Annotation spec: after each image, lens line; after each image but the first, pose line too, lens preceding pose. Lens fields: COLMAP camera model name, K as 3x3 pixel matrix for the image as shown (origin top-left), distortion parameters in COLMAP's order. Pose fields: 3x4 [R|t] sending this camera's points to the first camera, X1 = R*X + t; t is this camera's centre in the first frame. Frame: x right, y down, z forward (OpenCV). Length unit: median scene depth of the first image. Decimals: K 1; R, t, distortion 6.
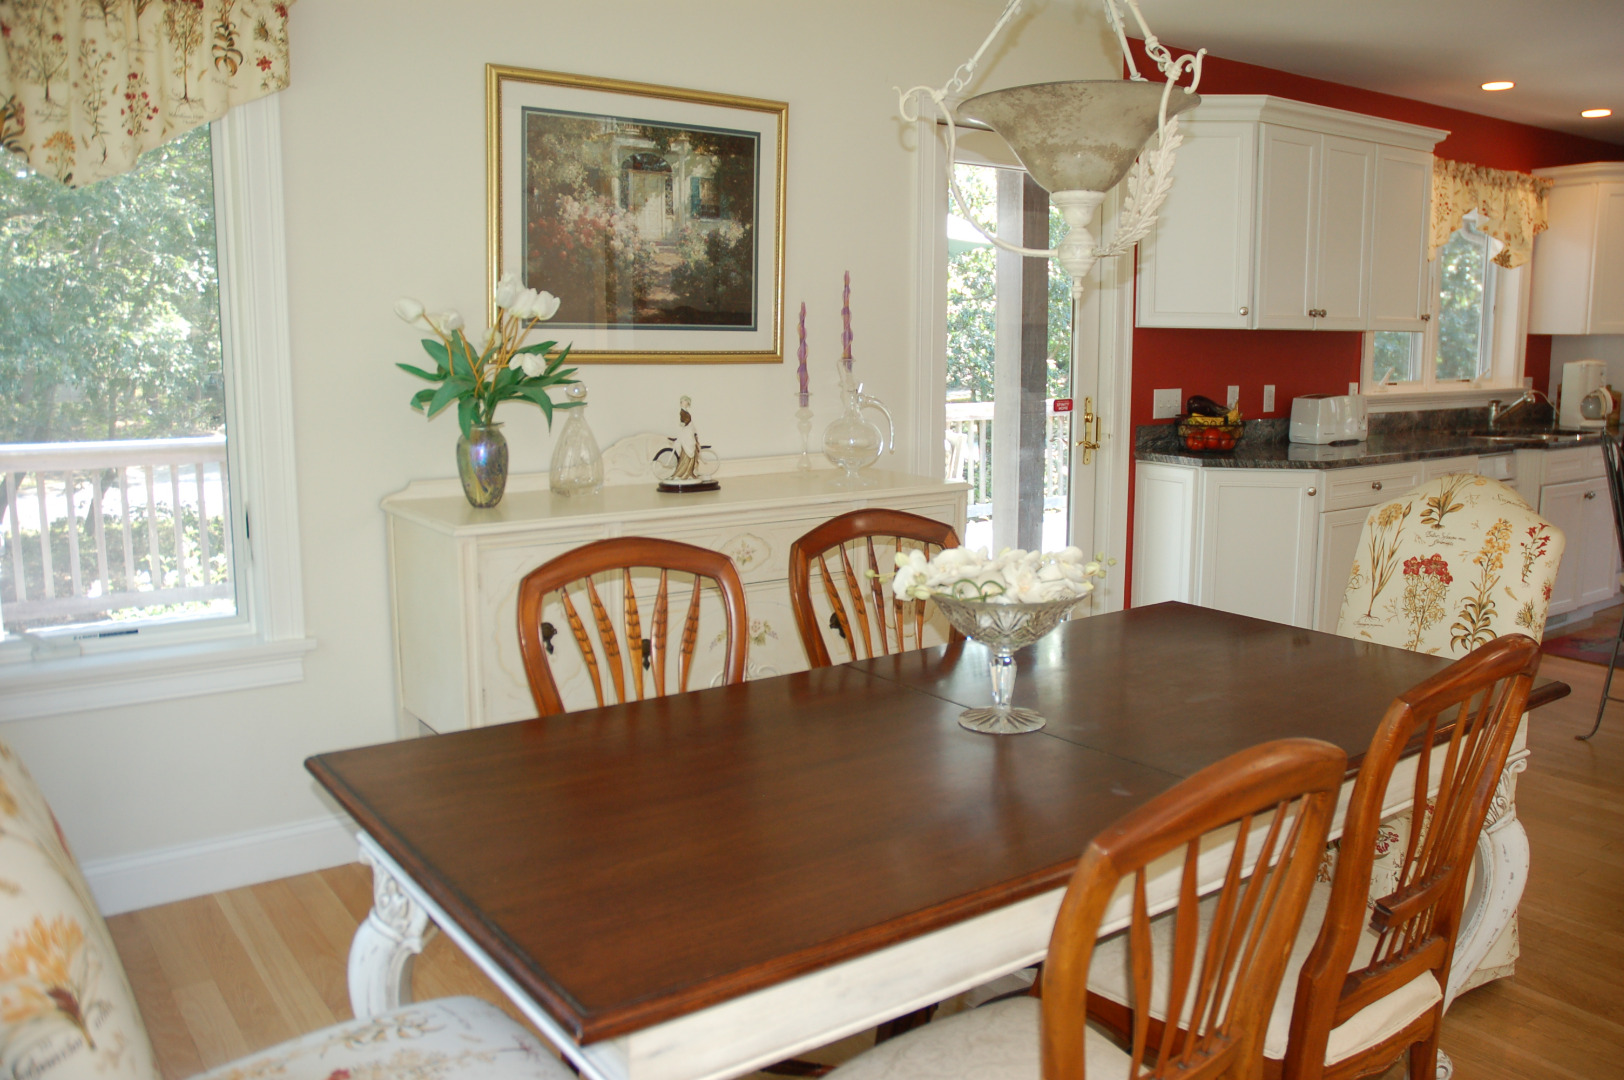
lens RADIAL K [[1322.6, 0, 817.7], [0, 1322.6, 532.6], [0, 0, 1]] dist [-0.155469, 0.163548]
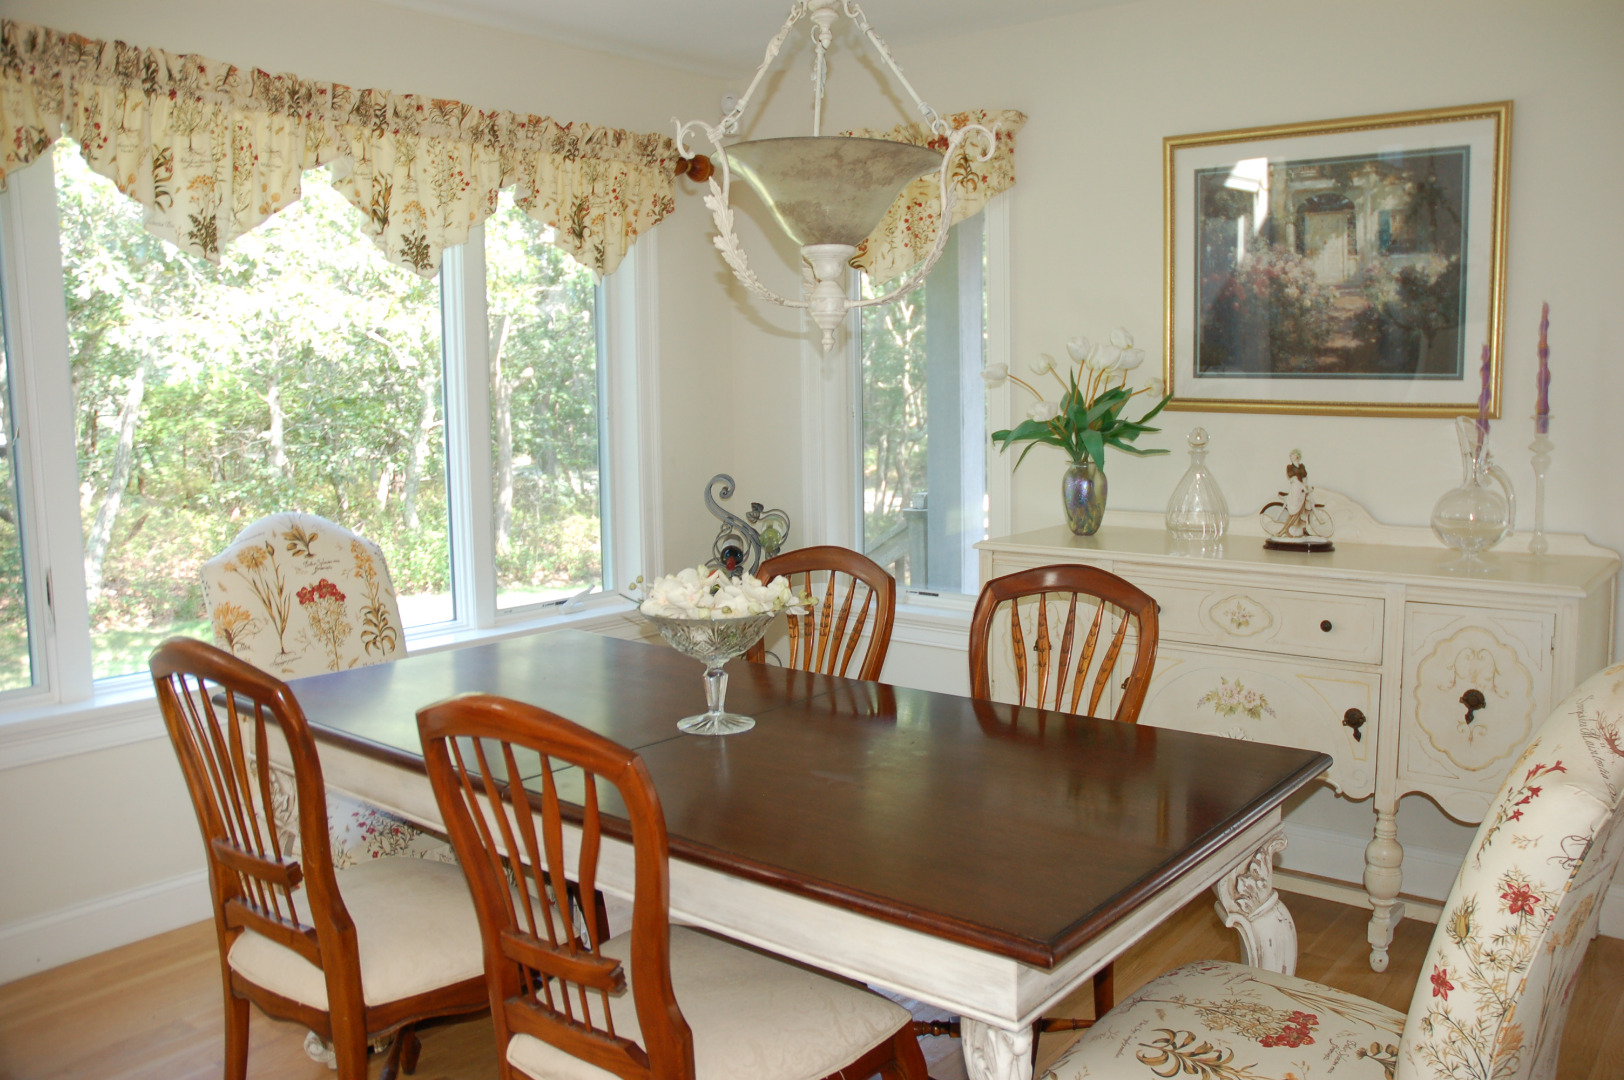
lens RADIAL K [[1322.6, 0, 821.6], [0, 1322.6, 527.9], [0, 0, 1]] dist [-0.155469, 0.163548]
pose [[0.248364, 0.104299, -0.963035, 0.699211], [-0.128090, 0.988992, 0.074076, -0.071226], [0.960161, 0.104957, 0.258989, 0.424079]]
